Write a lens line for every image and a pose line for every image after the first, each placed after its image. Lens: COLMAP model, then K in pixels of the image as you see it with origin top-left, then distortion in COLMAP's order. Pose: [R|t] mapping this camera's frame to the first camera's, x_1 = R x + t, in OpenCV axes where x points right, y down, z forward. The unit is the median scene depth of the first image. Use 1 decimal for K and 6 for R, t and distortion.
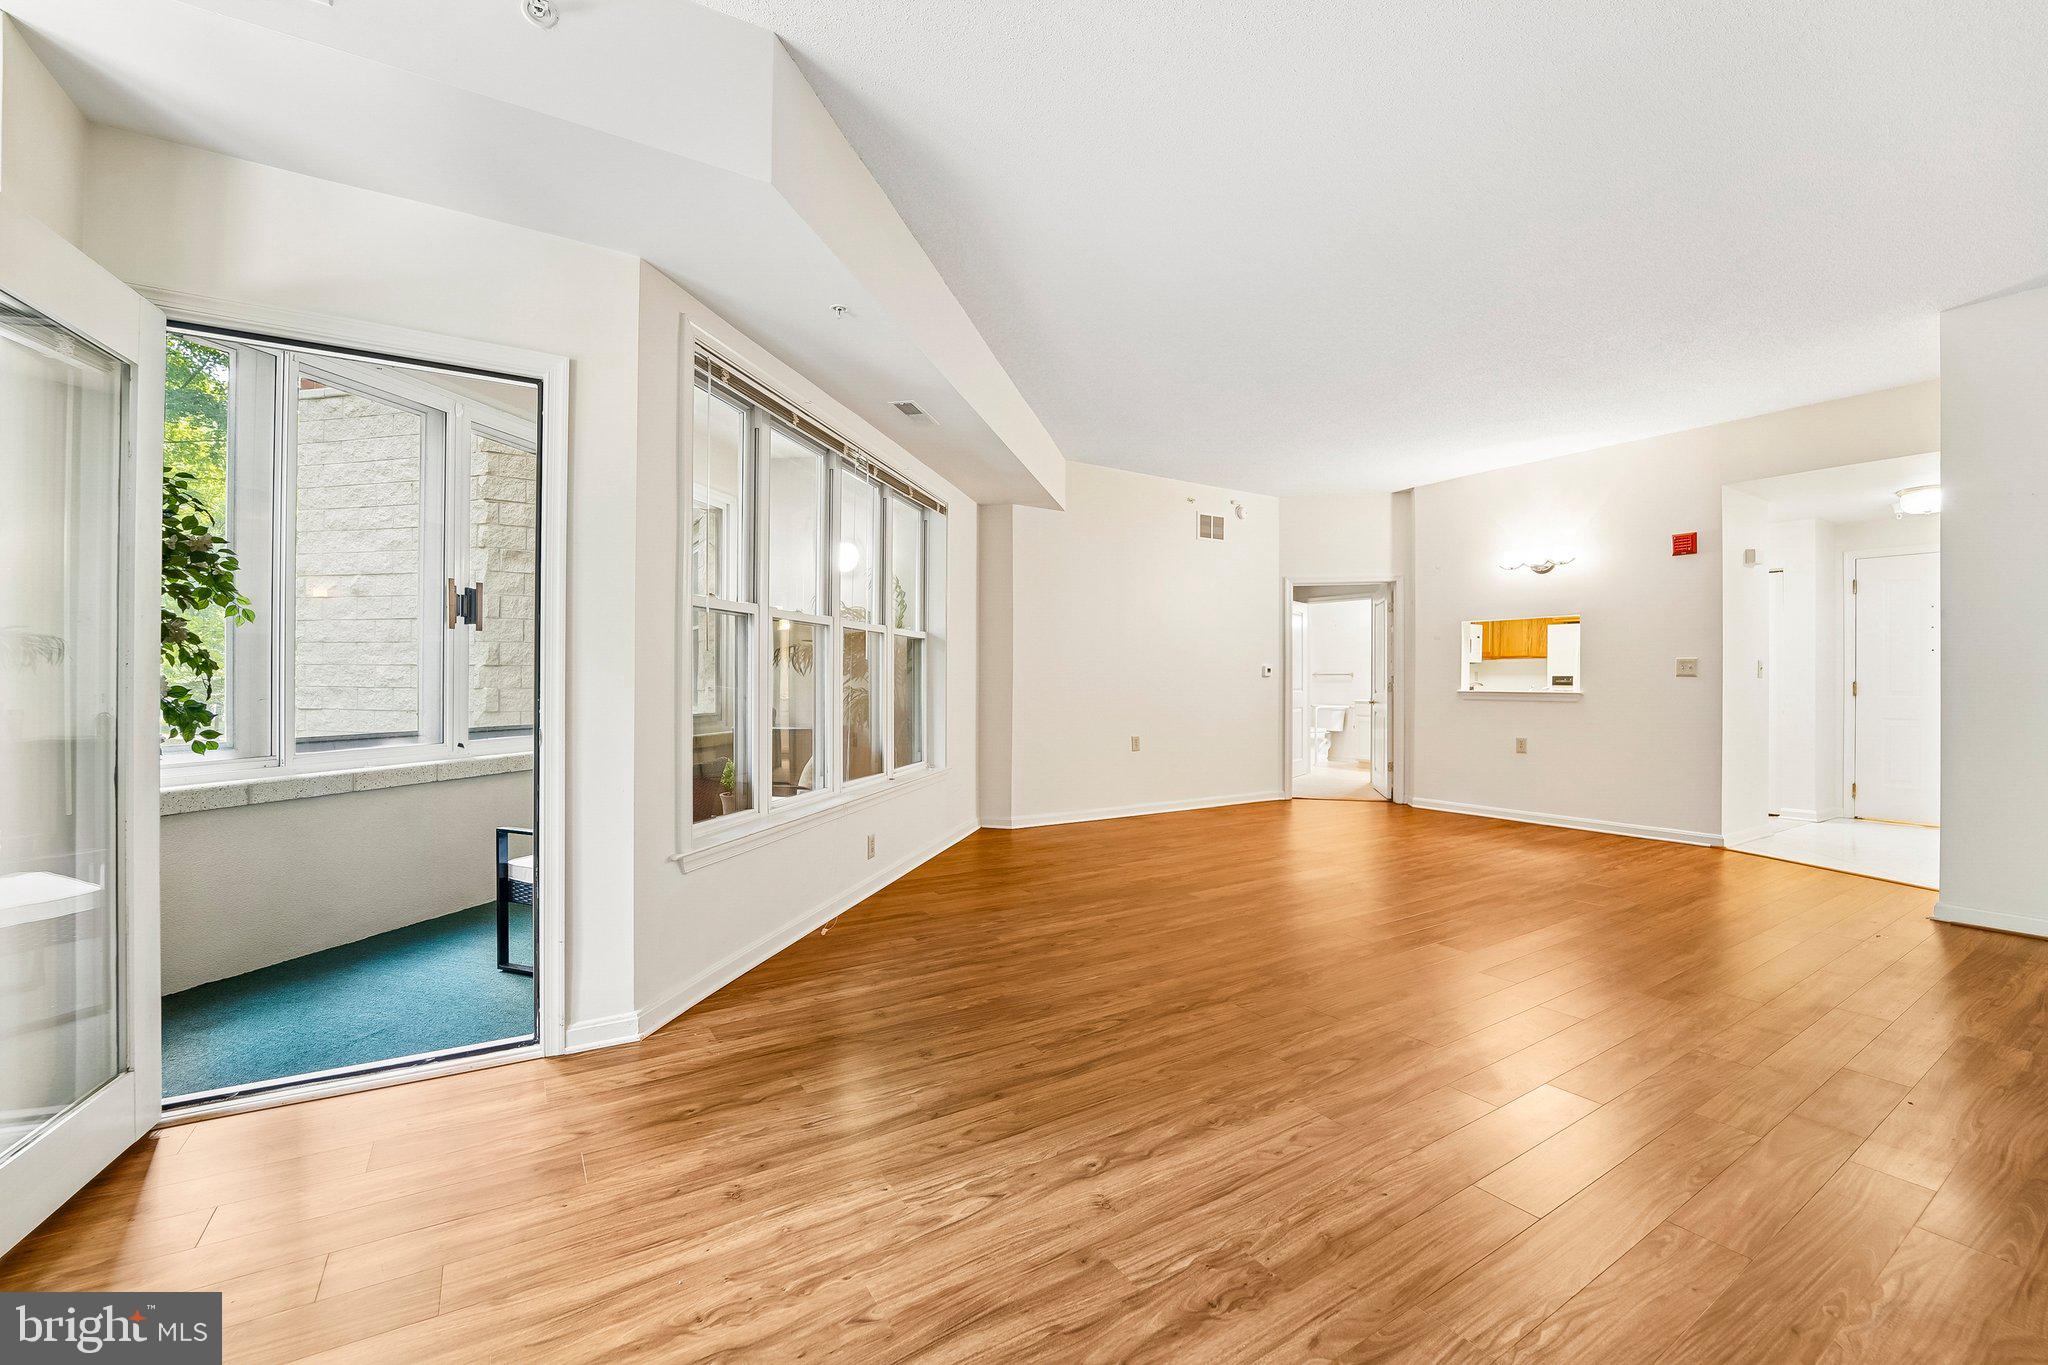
lens RADIAL K [[835.7, 0, 1038.2], [0, 835.7, 676.7], [0, 0, 1]] dist [-0.023812, 0.000235]
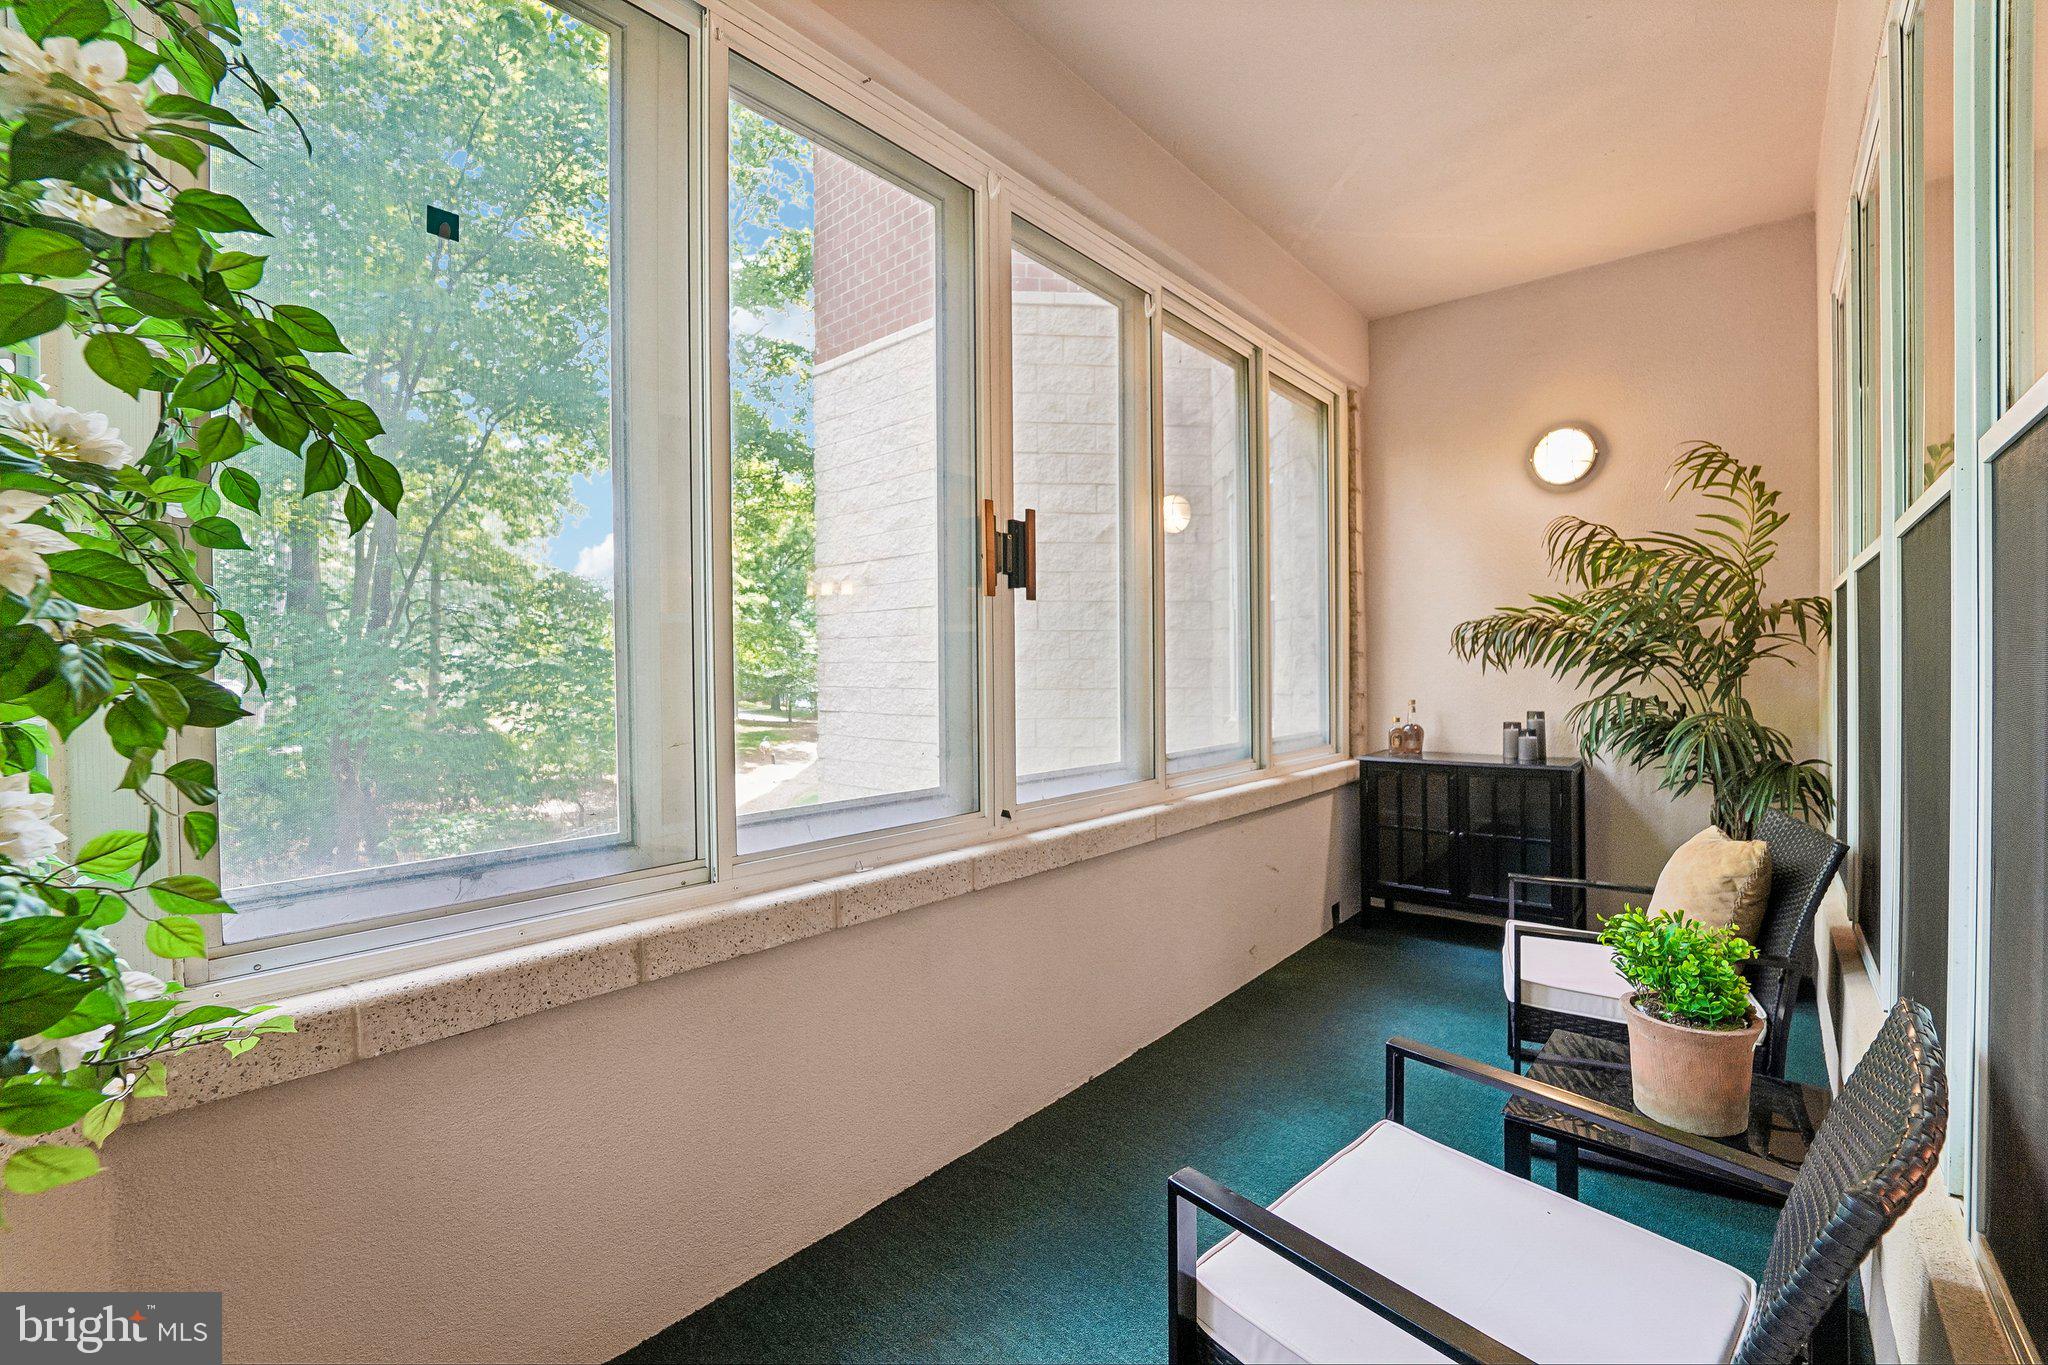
lens RADIAL K [[835.7, 0, 1038.2], [0, 835.7, 676.7], [0, 0, 1]] dist [-0.023812, 0.000235]
pose [[0.875145, -0.006524, -0.483816, -0.414005], [0.013597, 0.999846, 0.011113, -0.012008], [0.483669, -0.016304, 0.875099, 0.531855]]
